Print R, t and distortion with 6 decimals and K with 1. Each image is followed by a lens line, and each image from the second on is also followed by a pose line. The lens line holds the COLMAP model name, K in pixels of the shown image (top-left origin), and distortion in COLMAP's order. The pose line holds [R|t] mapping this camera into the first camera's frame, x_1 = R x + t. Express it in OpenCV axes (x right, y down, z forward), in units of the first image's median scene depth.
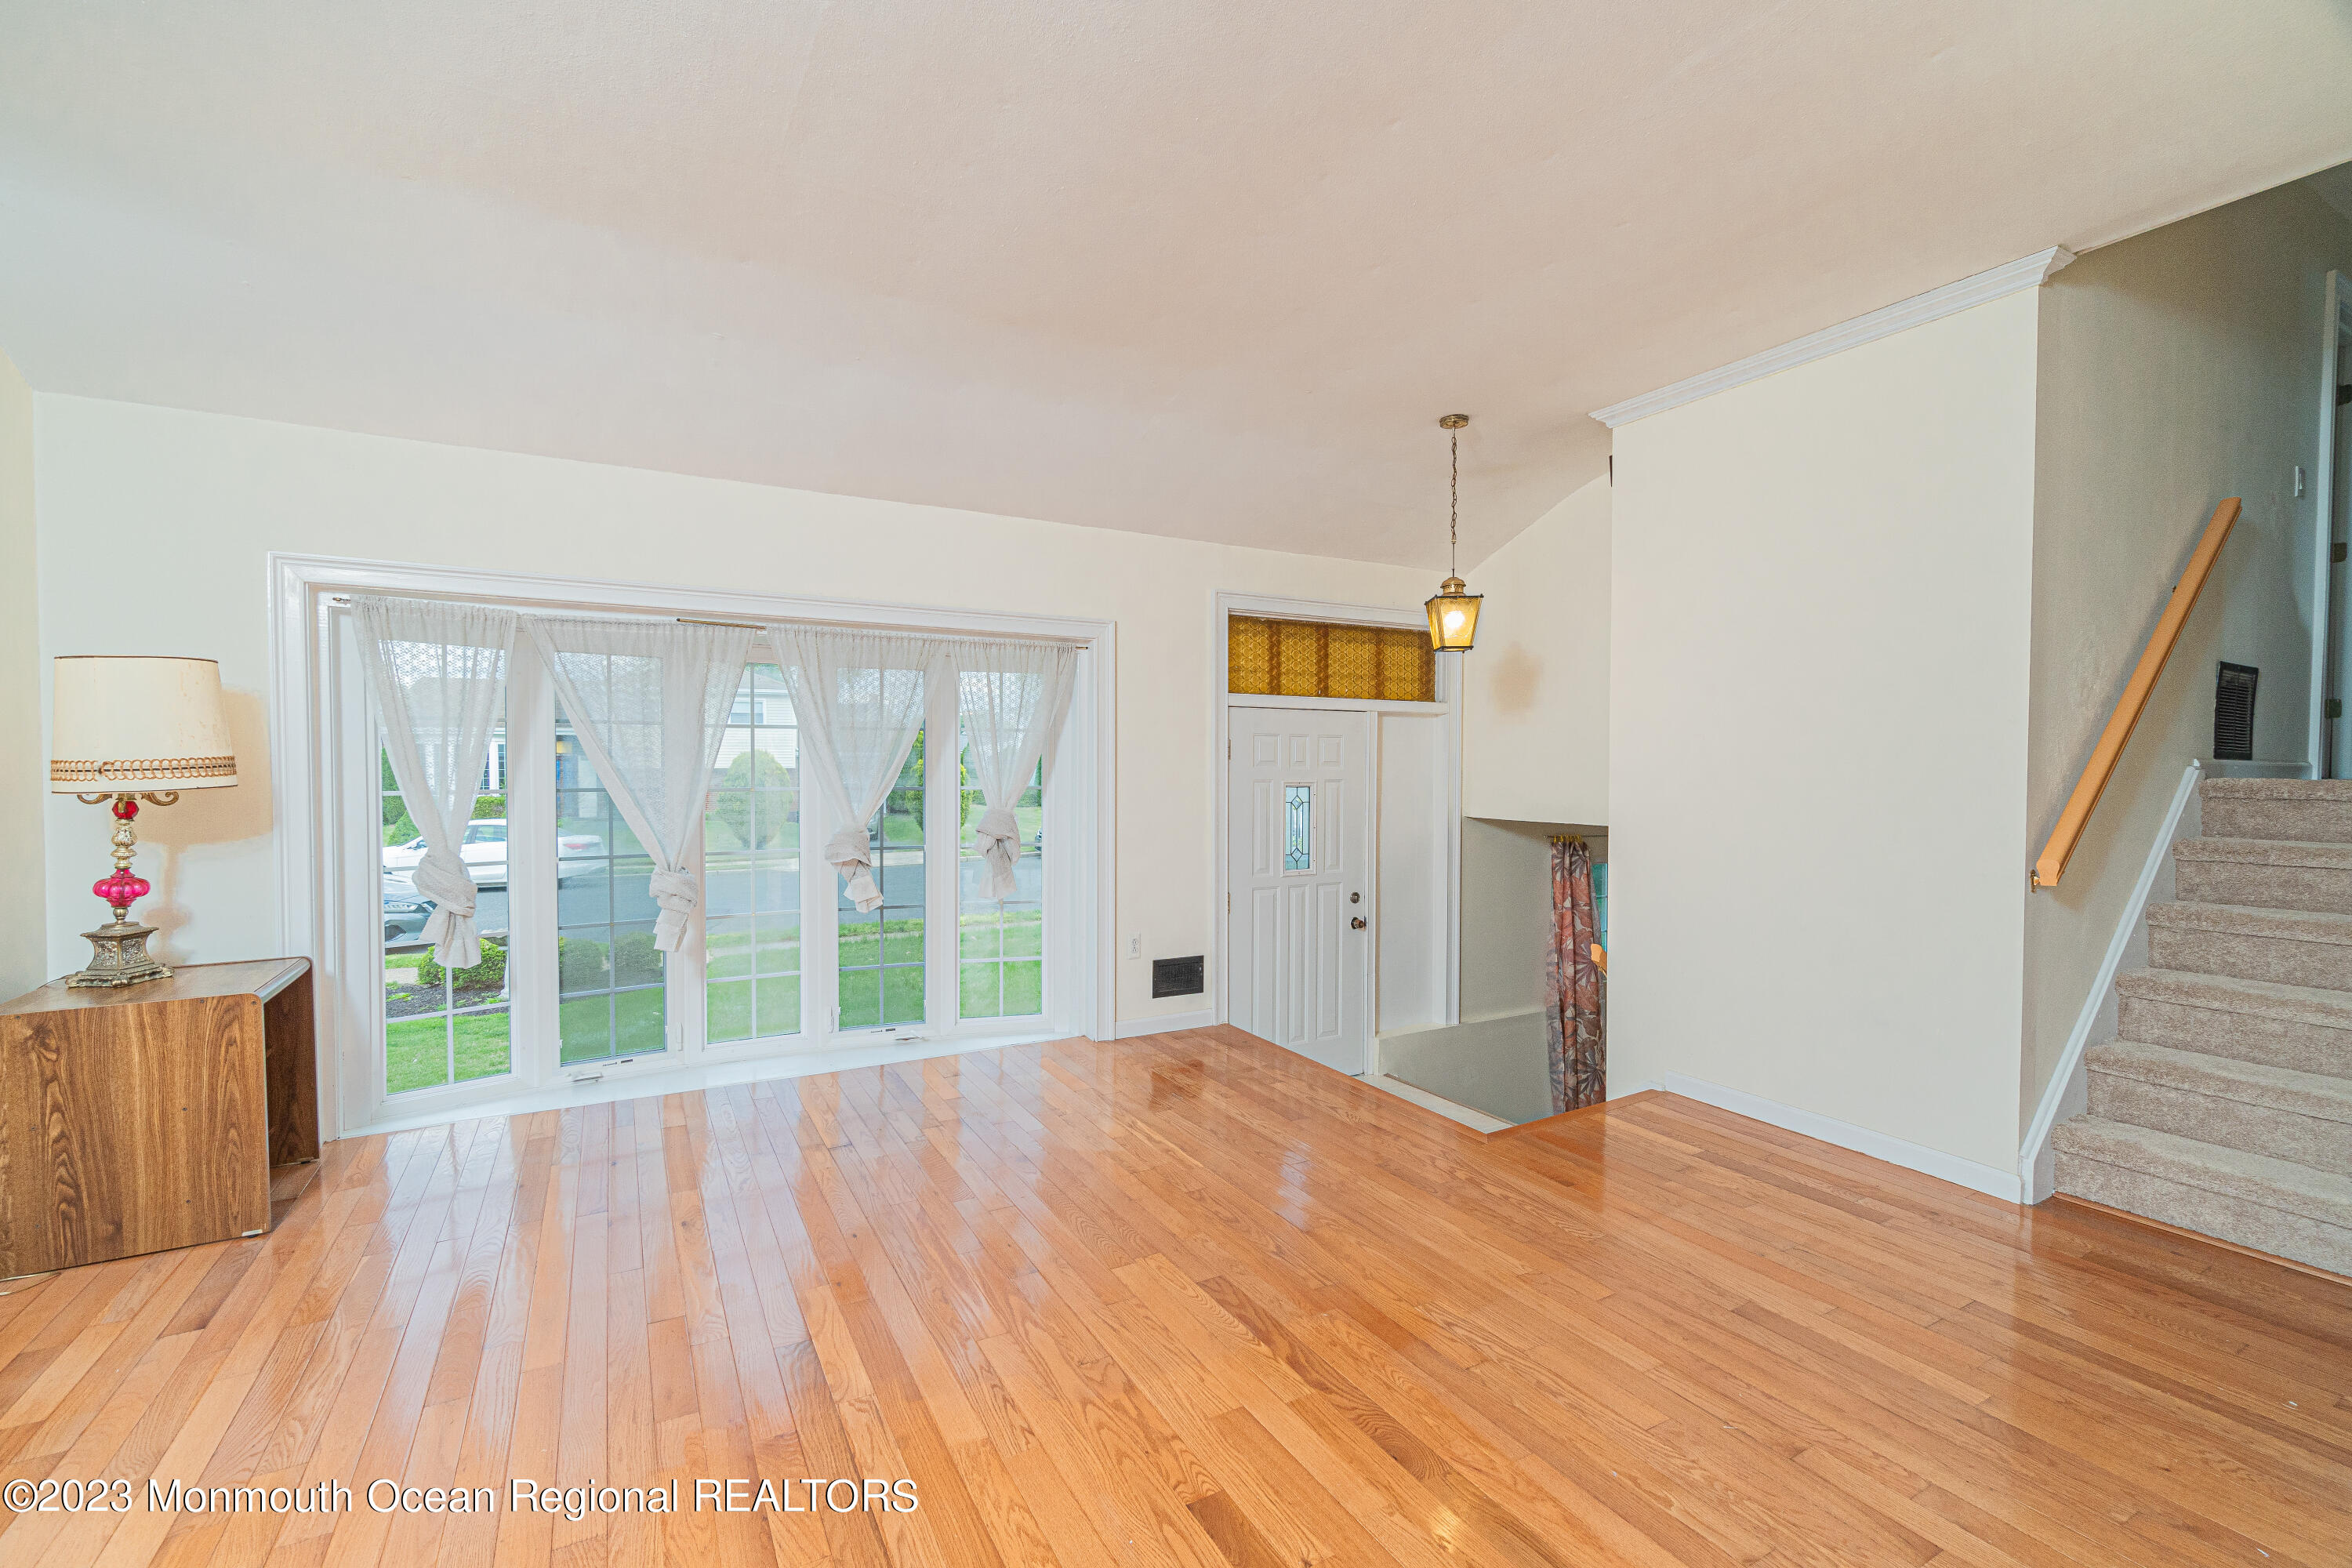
lens RADIAL K [[1007.4, 0, 1173.9], [0, 1007.4, 777.3], [0, 0, 1]] dist [-0.006947, 0.002180]
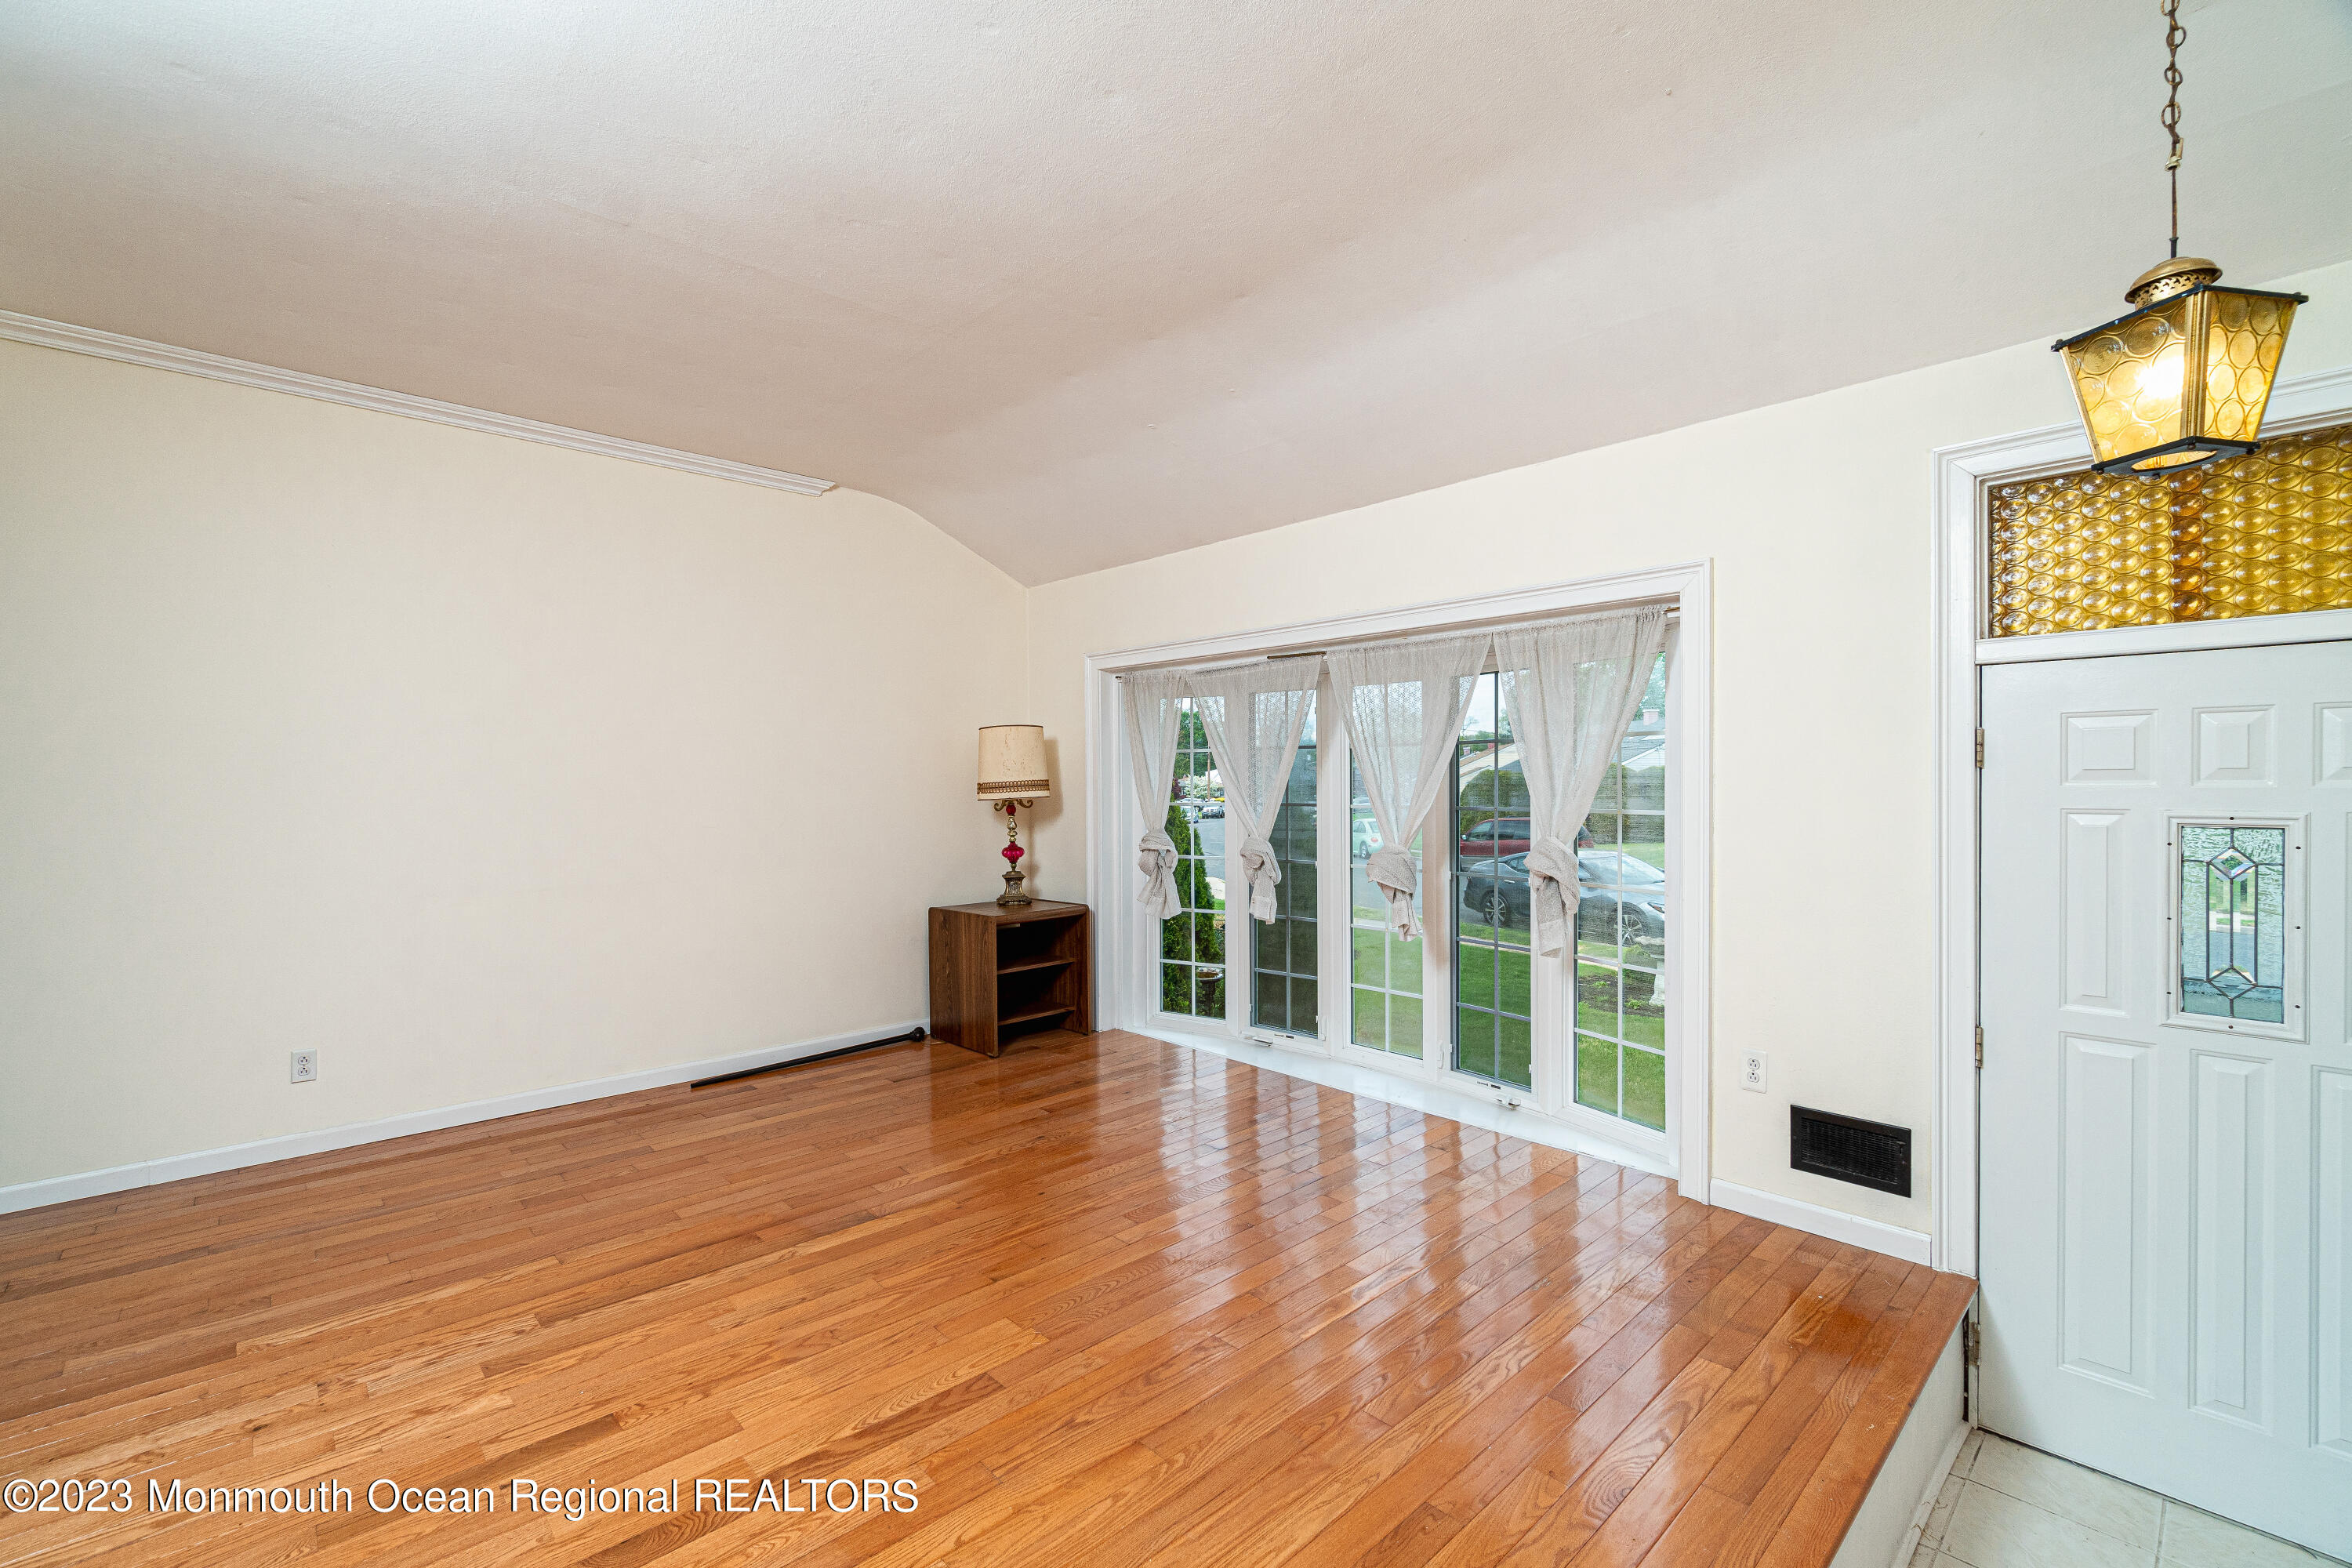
lens RADIAL K [[1007.4, 0, 1162.3], [0, 1007.4, 789.3], [0, 0, 1]] dist [-0.006947, 0.002180]
pose [[0.229889, 0.001145, -0.973216, 0.562823], [-0.008511, 0.999963, -0.000834, -0.003472], [0.973180, 0.008475, 0.229890, 0.584366]]
